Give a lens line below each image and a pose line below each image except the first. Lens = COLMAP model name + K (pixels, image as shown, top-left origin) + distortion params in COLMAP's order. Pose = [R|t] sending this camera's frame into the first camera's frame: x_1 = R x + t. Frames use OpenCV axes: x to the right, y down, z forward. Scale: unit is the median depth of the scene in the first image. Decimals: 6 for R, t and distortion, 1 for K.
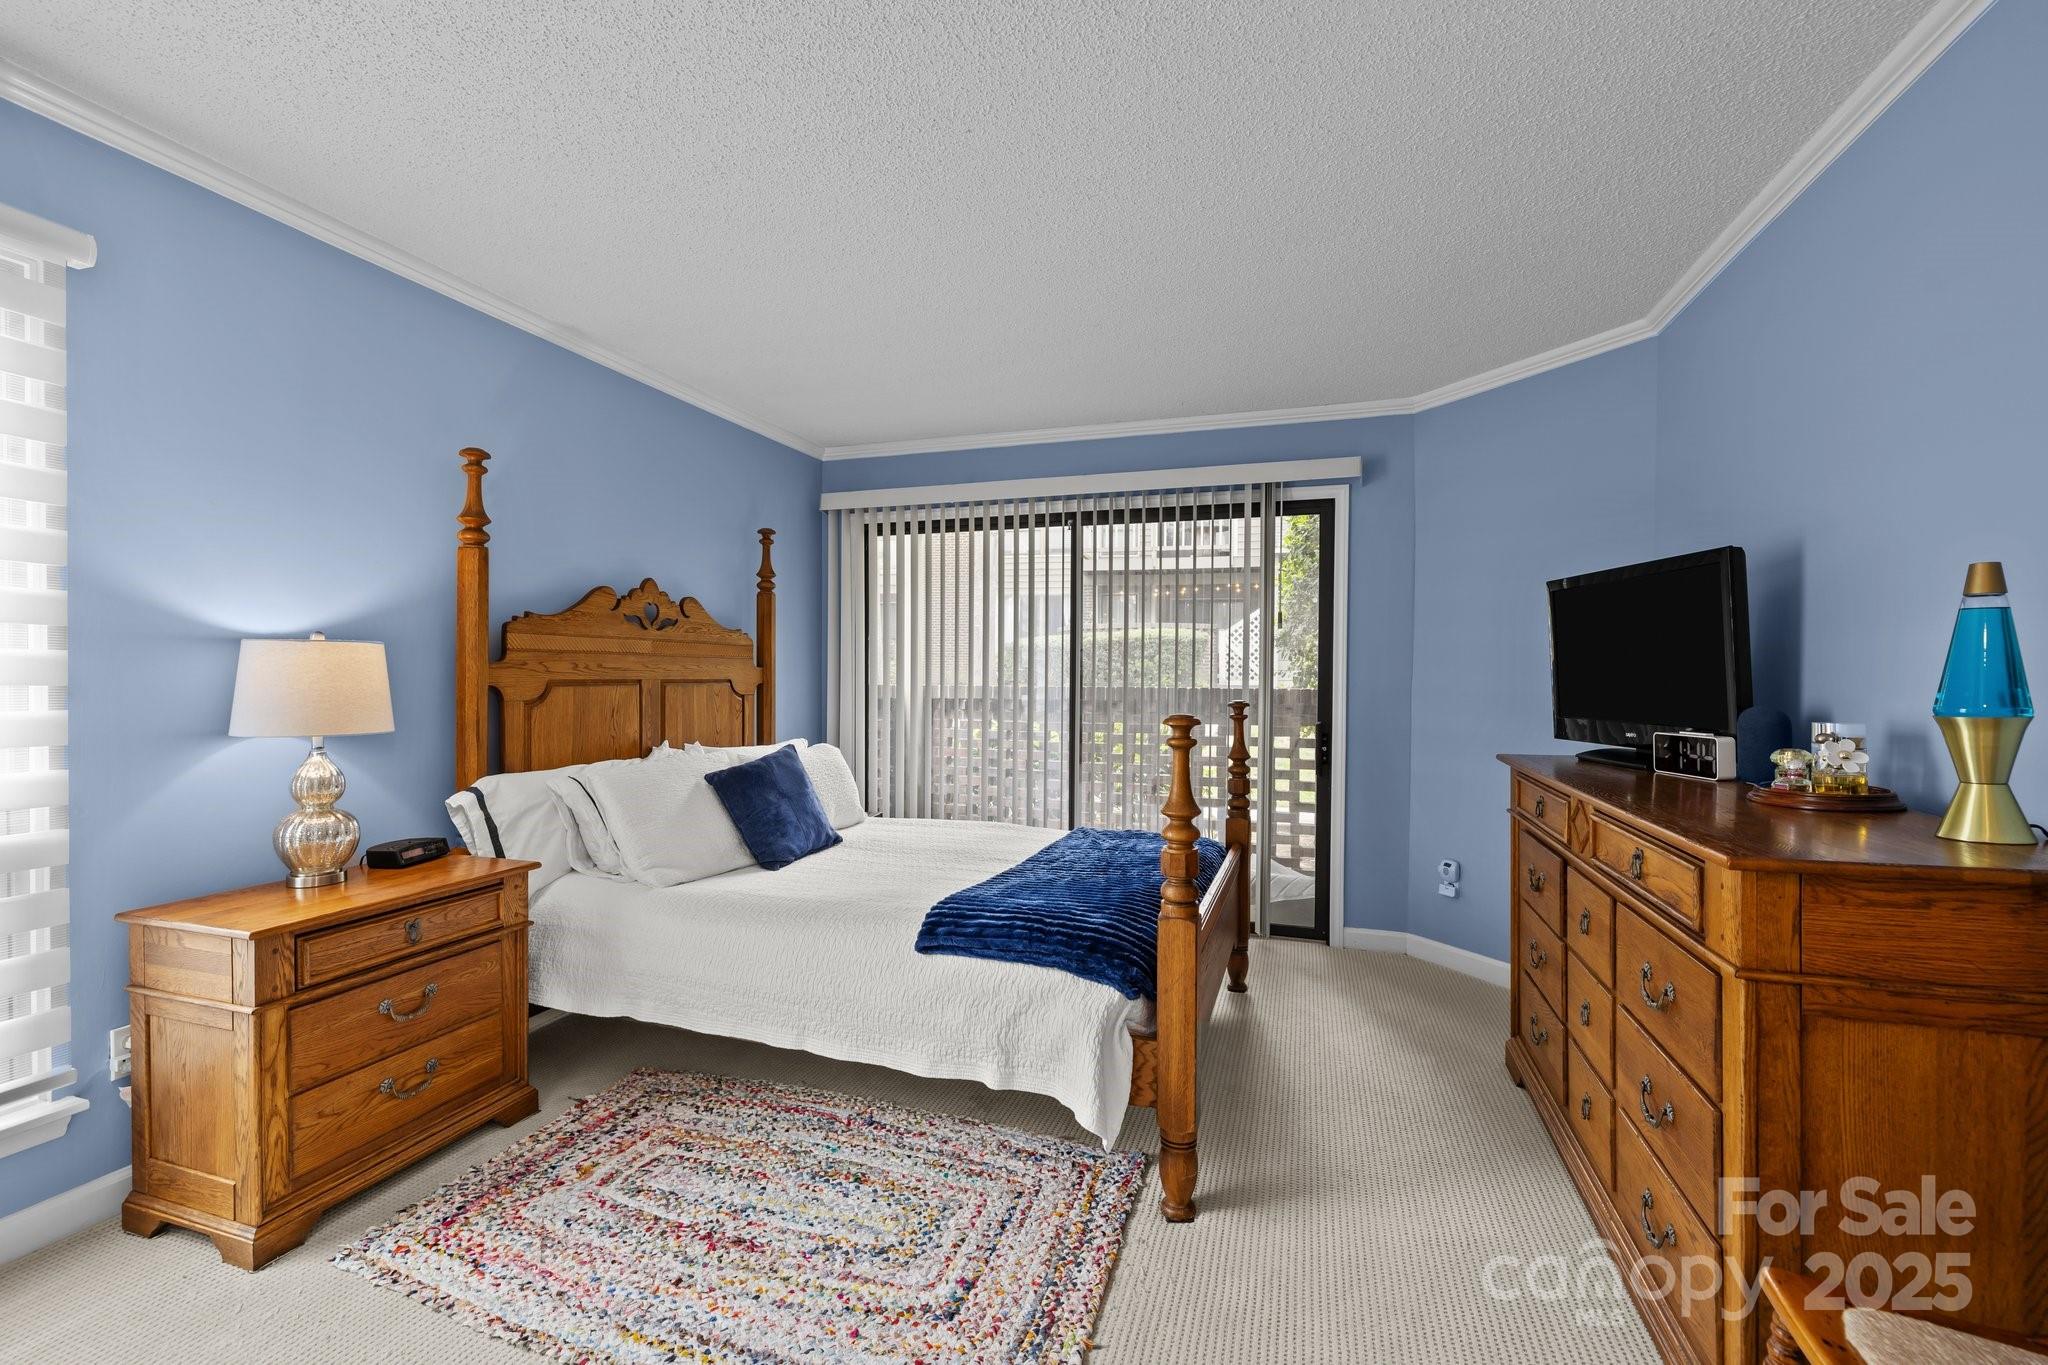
lens RADIAL K [[868.4, 0, 1029.0], [0, 868.4, 700.6], [0, 0, 1]] dist [0.000925, -0.001048]
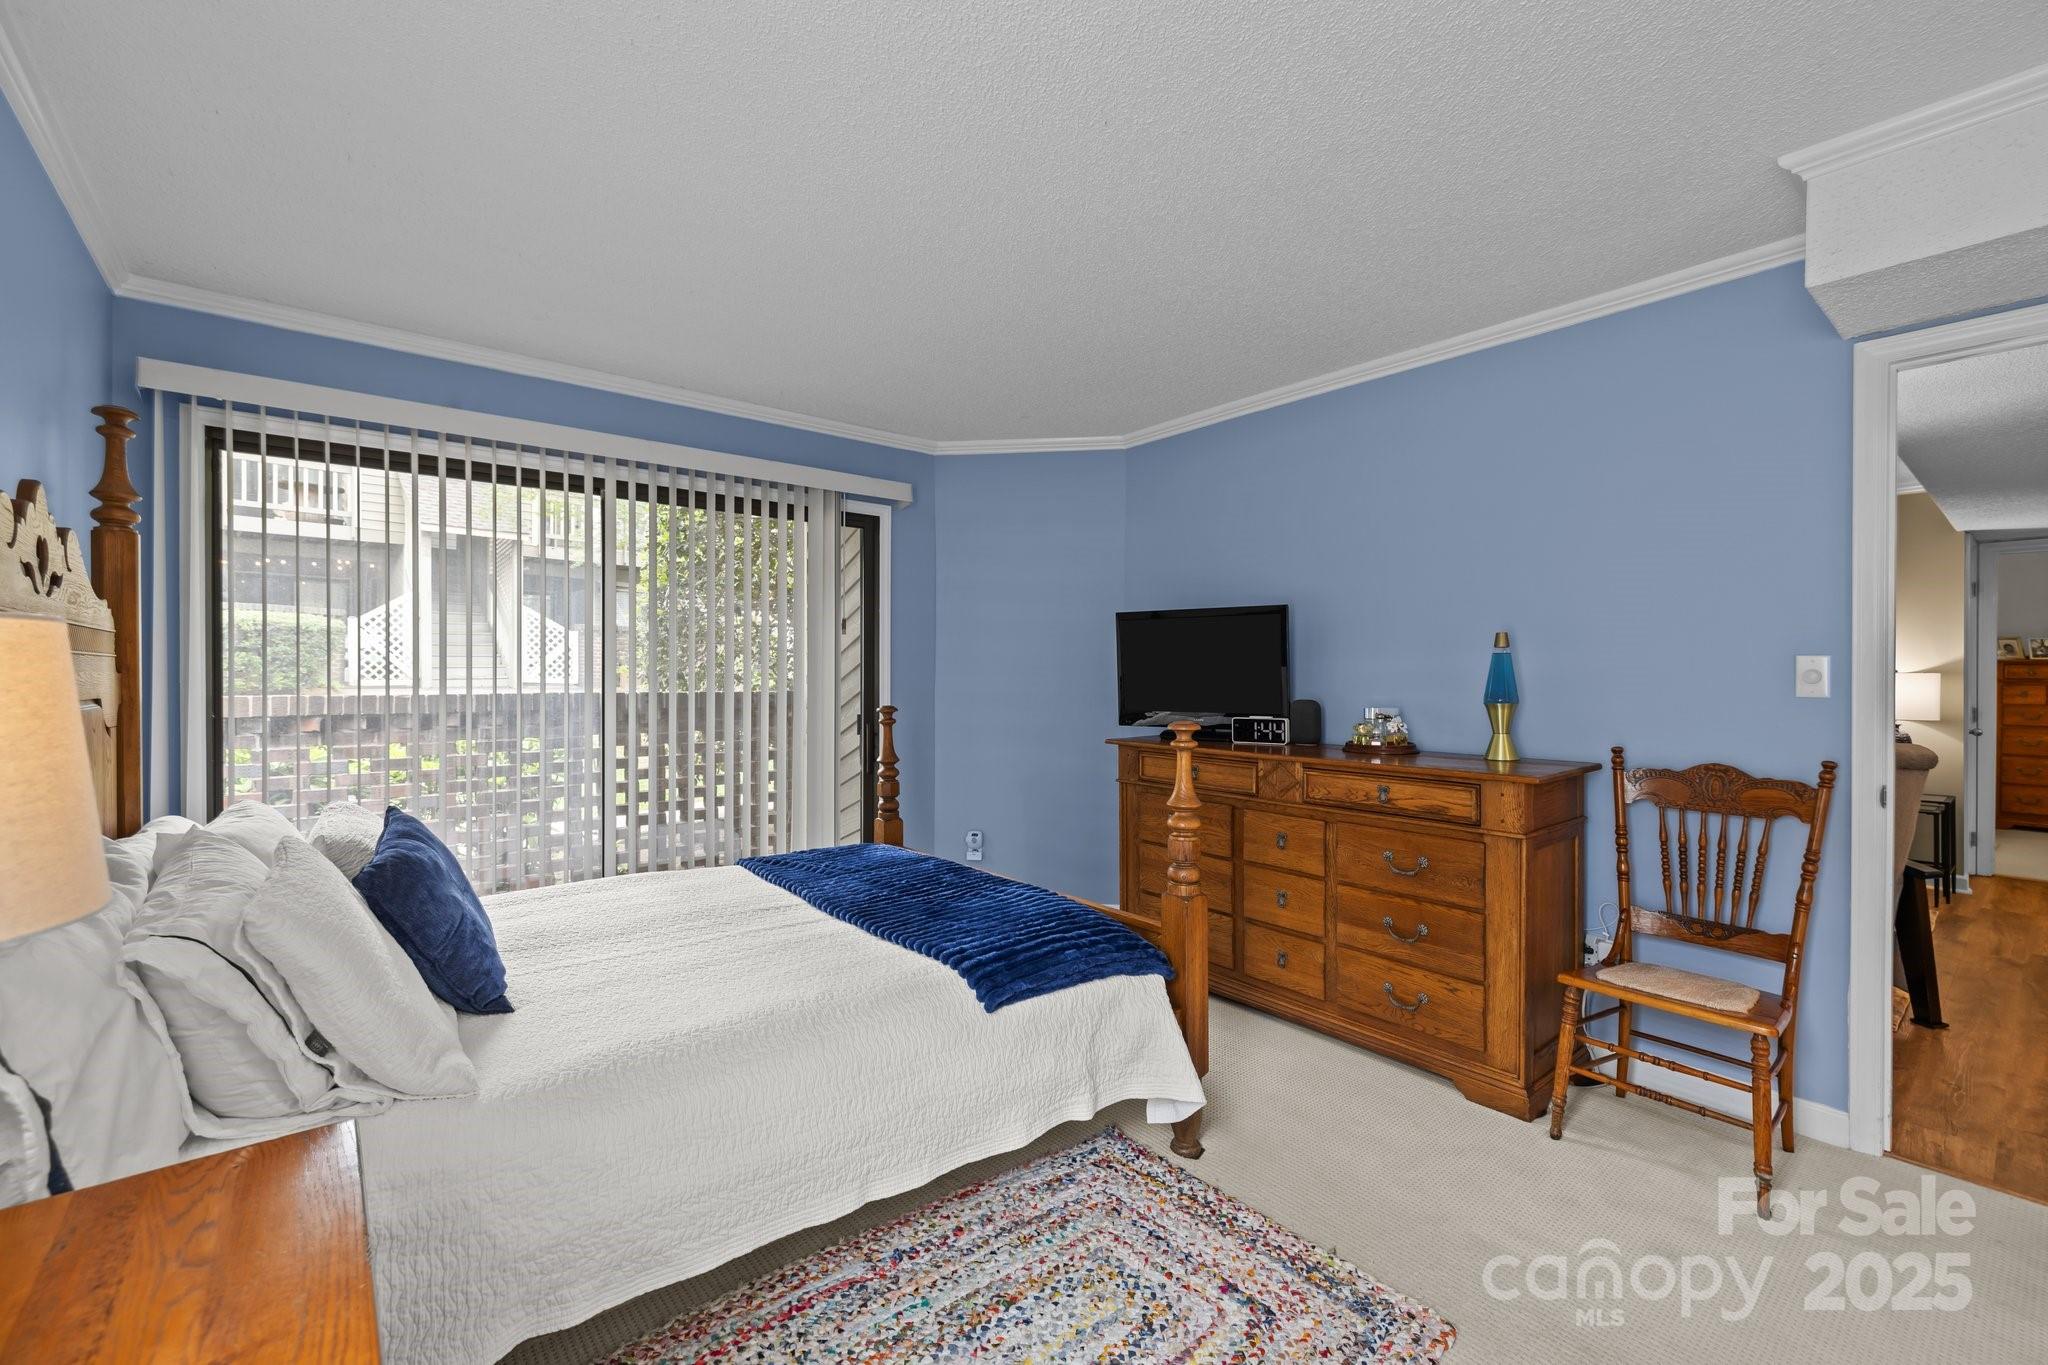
lens RADIAL K [[860.6, 0, 994.9], [0, 860.6, 687.1], [0, 0, 1]] dist [0.001097, -0.001029]
pose [[0.555575, -0.014666, 0.831337, -0.844128], [0.024193, 0.999706, 0.001468, -0.033294], [-0.831115, 0.019297, 0.555766, 0.523664]]
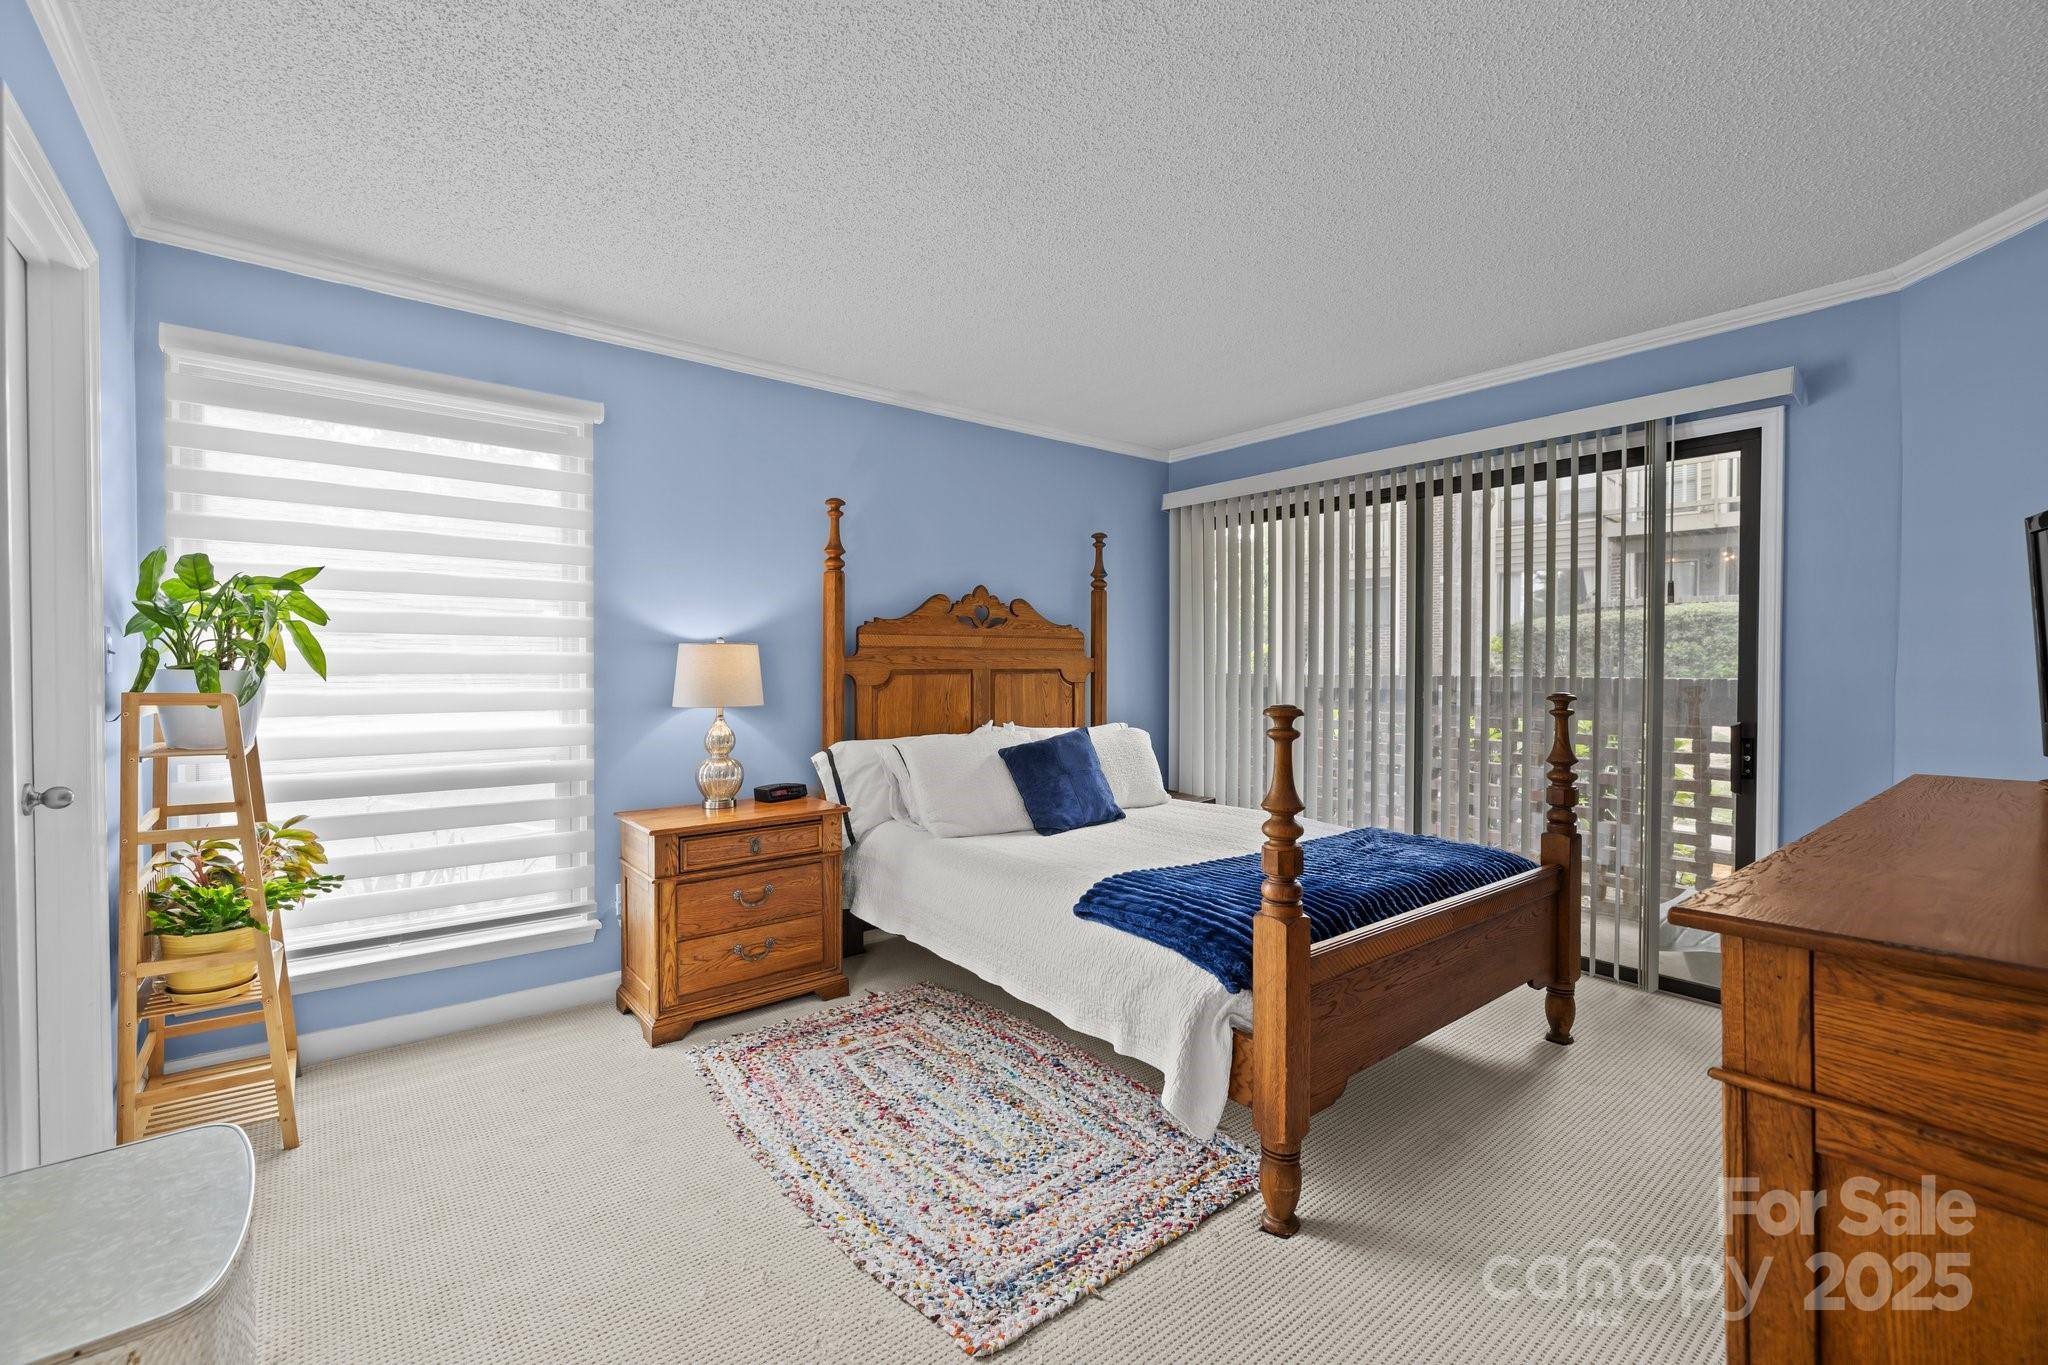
lens RADIAL K [[868.4, 0, 1038.0], [0, 868.4, 687.5], [0, 0, 1]] dist [0.000925, -0.001048]
pose [[0.838978, 0.009546, -0.544081, 0.432307], [-0.010554, 0.999943, 0.001271, -0.001306], [0.544063, 0.004676, 0.839031, 0.048104]]
